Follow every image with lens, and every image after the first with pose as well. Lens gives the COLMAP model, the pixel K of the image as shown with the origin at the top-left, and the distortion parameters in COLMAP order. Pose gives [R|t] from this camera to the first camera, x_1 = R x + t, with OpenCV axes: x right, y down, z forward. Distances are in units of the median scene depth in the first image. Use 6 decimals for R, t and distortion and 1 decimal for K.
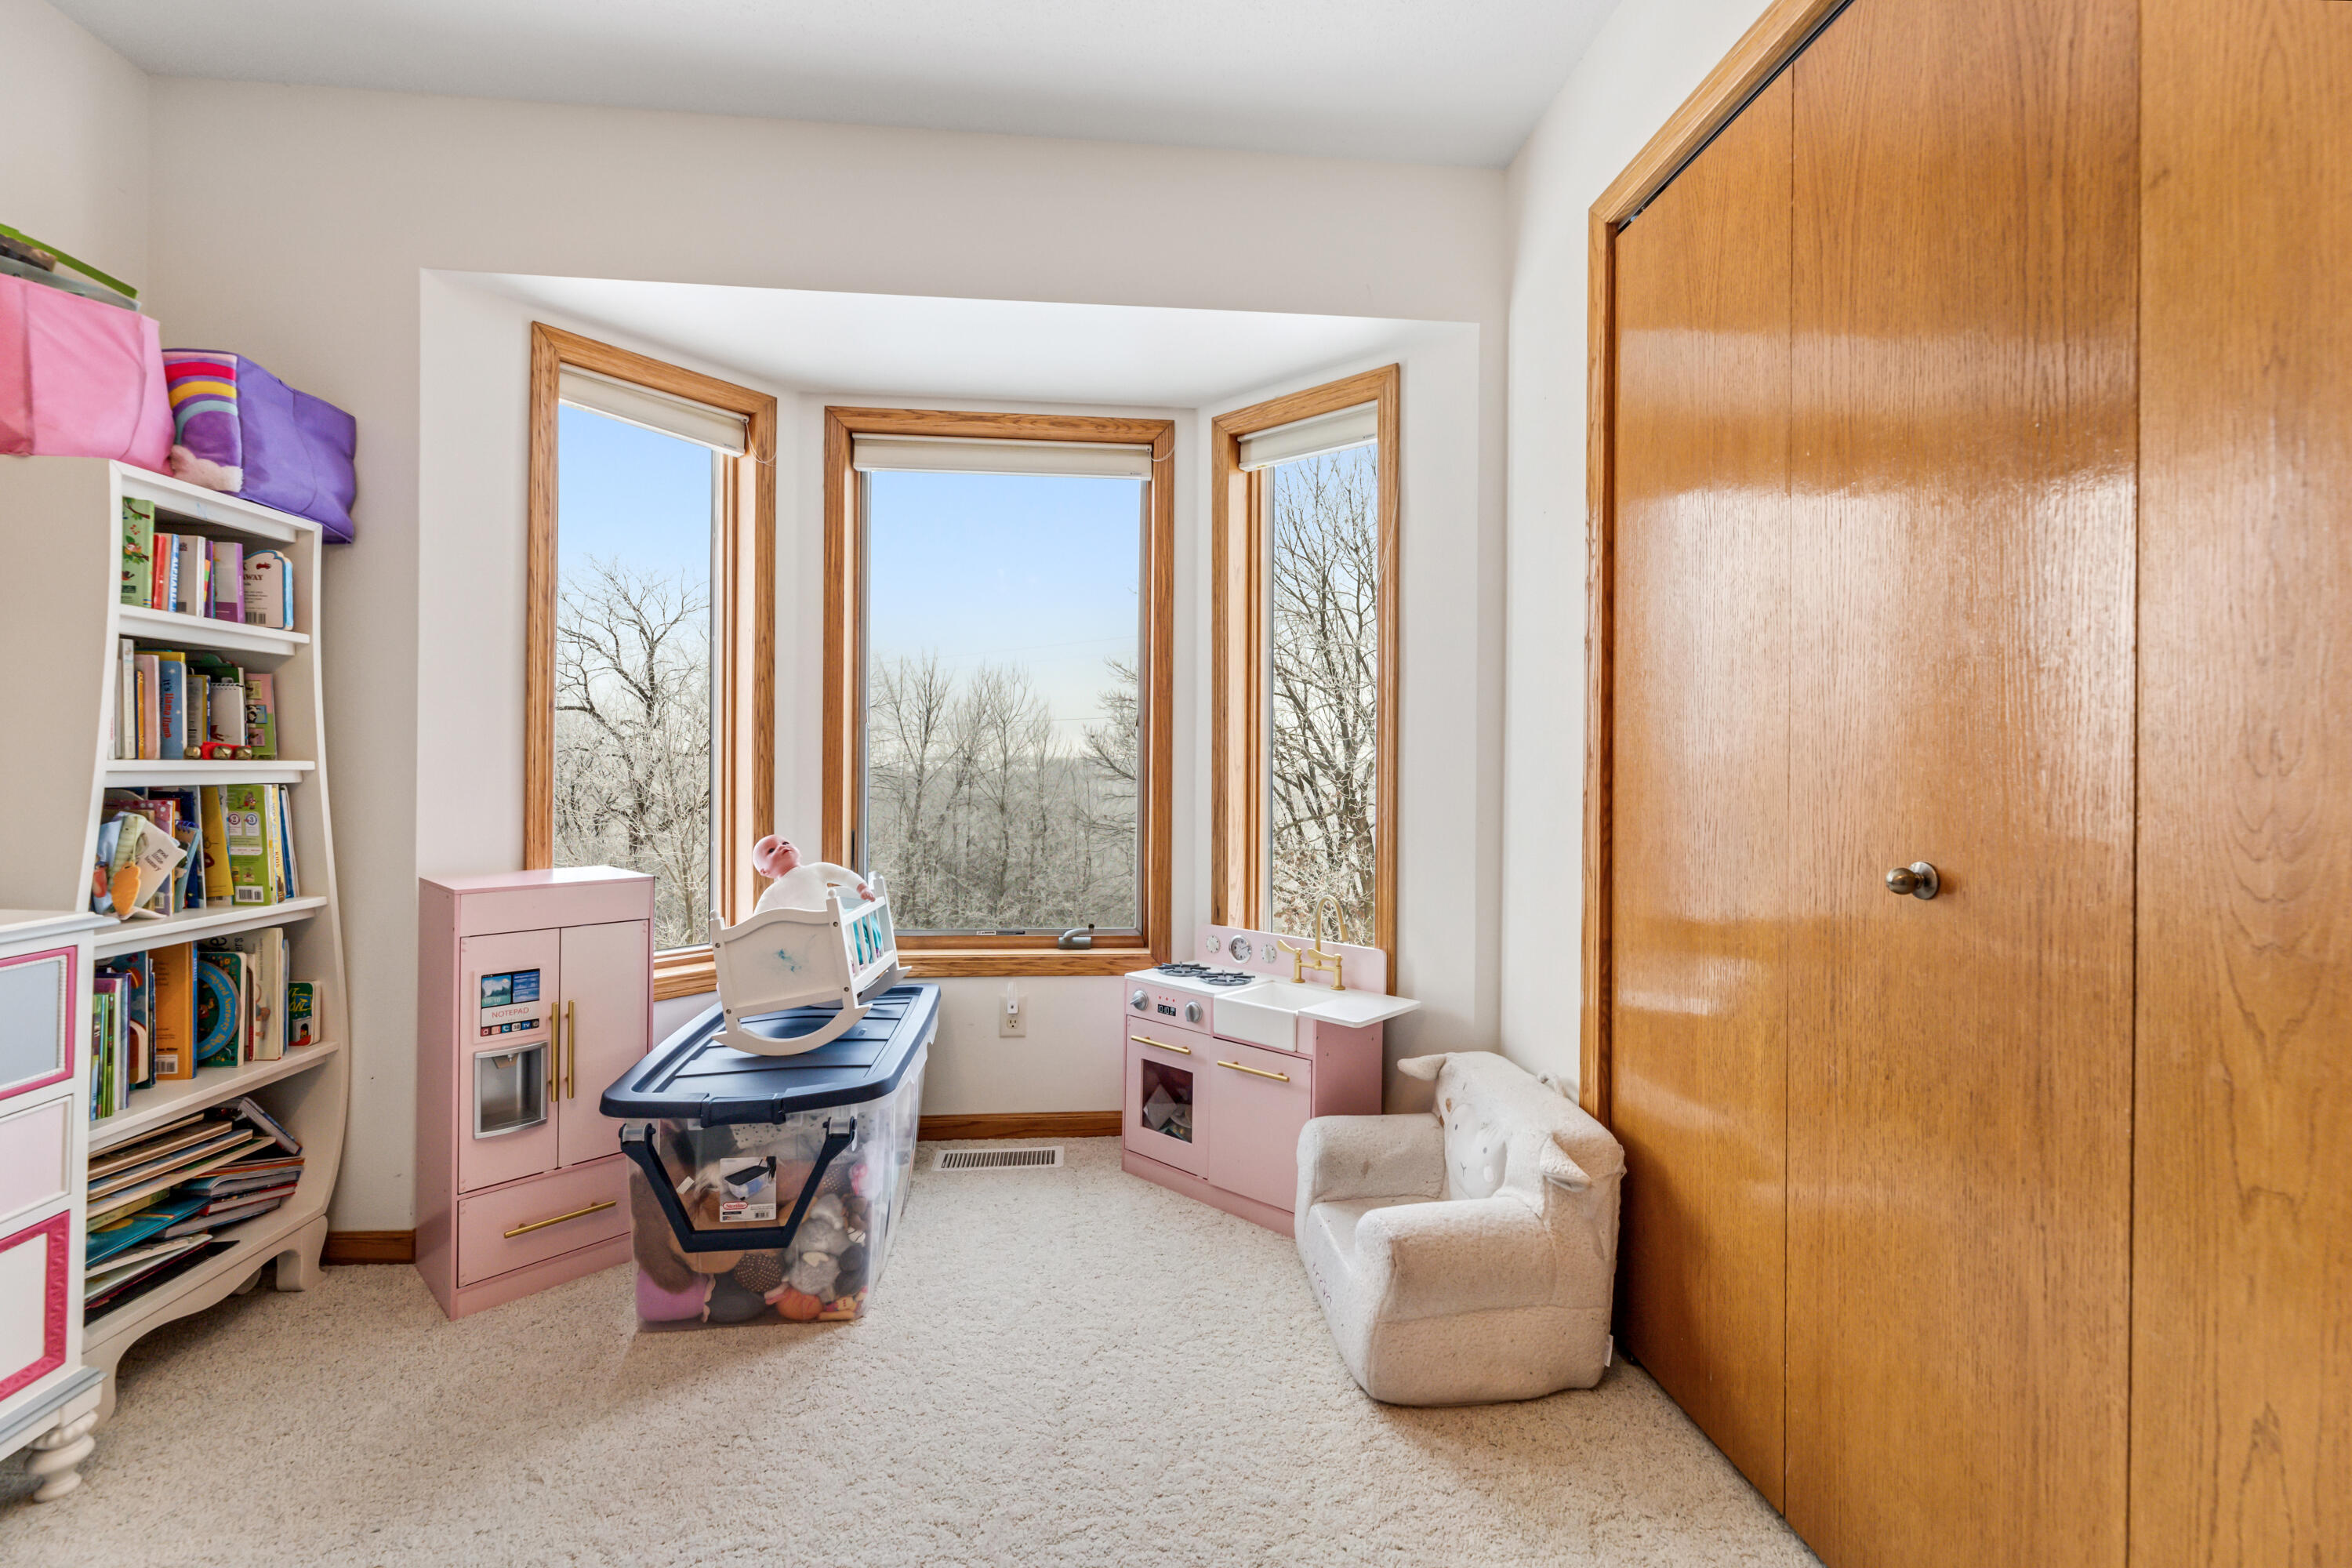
lens RADIAL K [[970.5, 0, 1176.0], [0, 970.5, 784.0], [0, 0, 1]] dist [-0.002036, -0.000347]
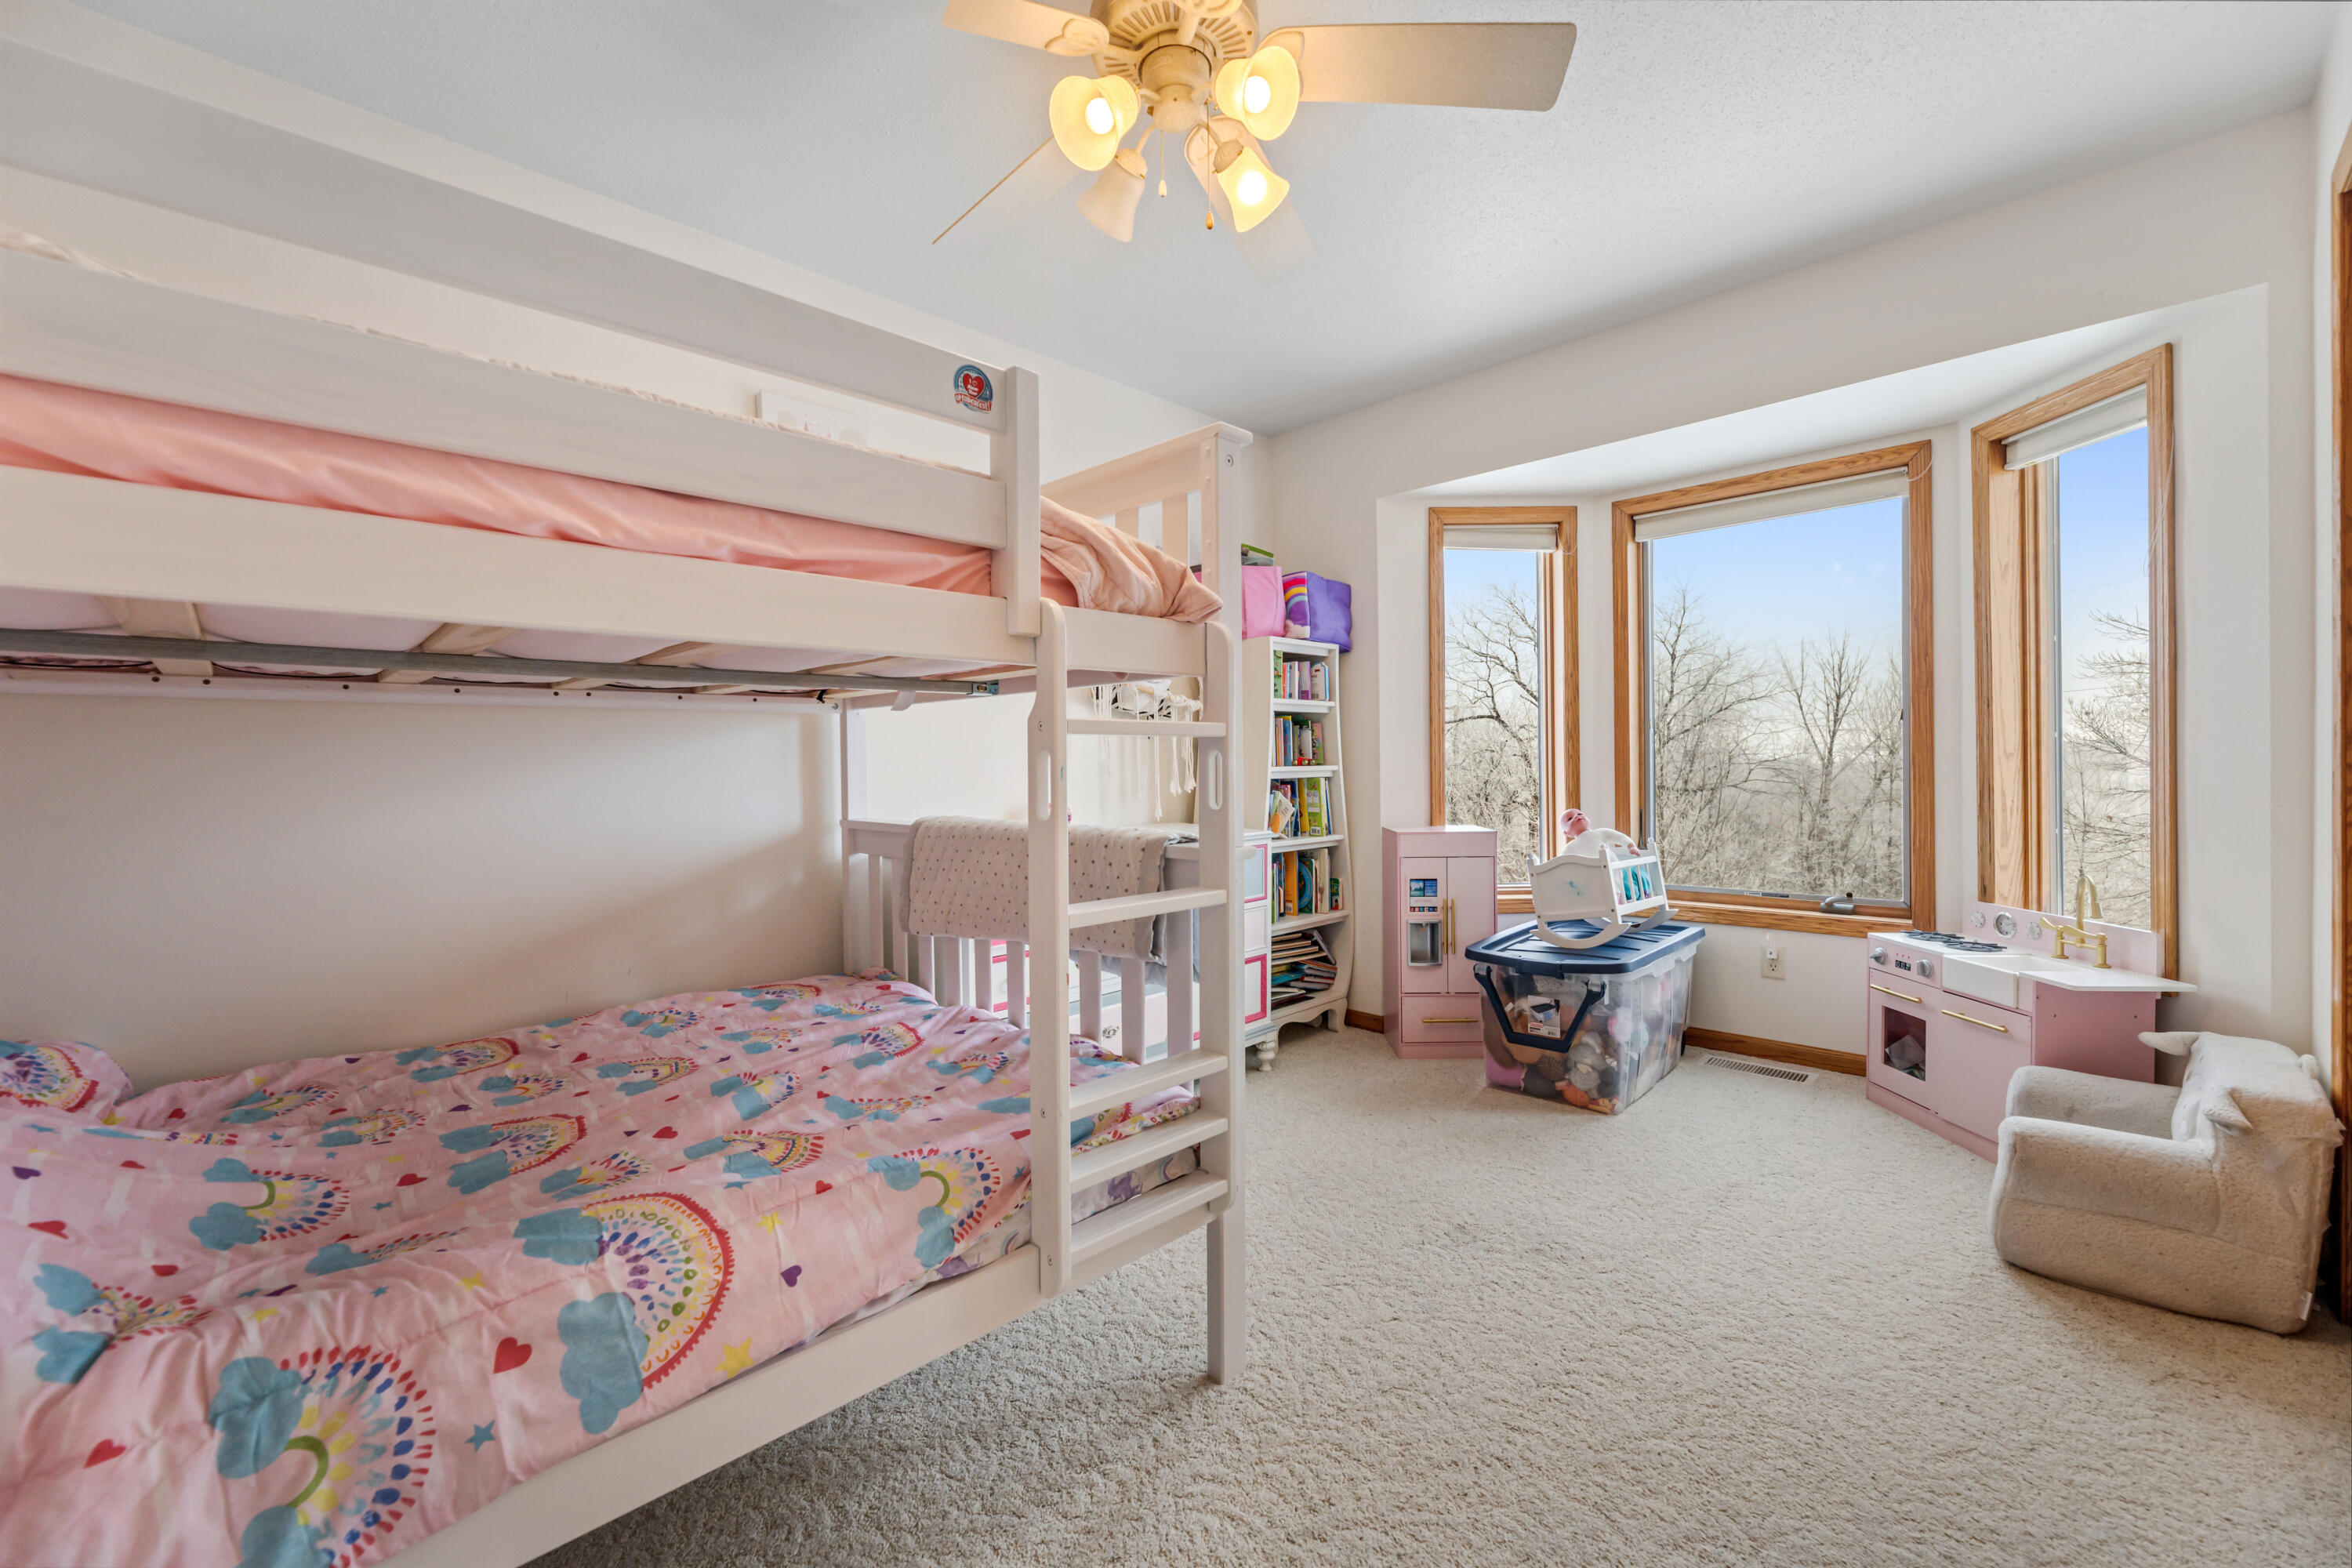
lens RADIAL K [[978.7, 0, 1175.7], [0, 978.7, 740.2], [0, 0, 1]] dist [-0.001238, -0.000067]
pose [[0.644865, -0.039402, -0.763281, 0.418738], [0.008106, 0.998967, -0.044720, 0.010942], [0.764254, 0.022651, 0.644518, -0.535996]]
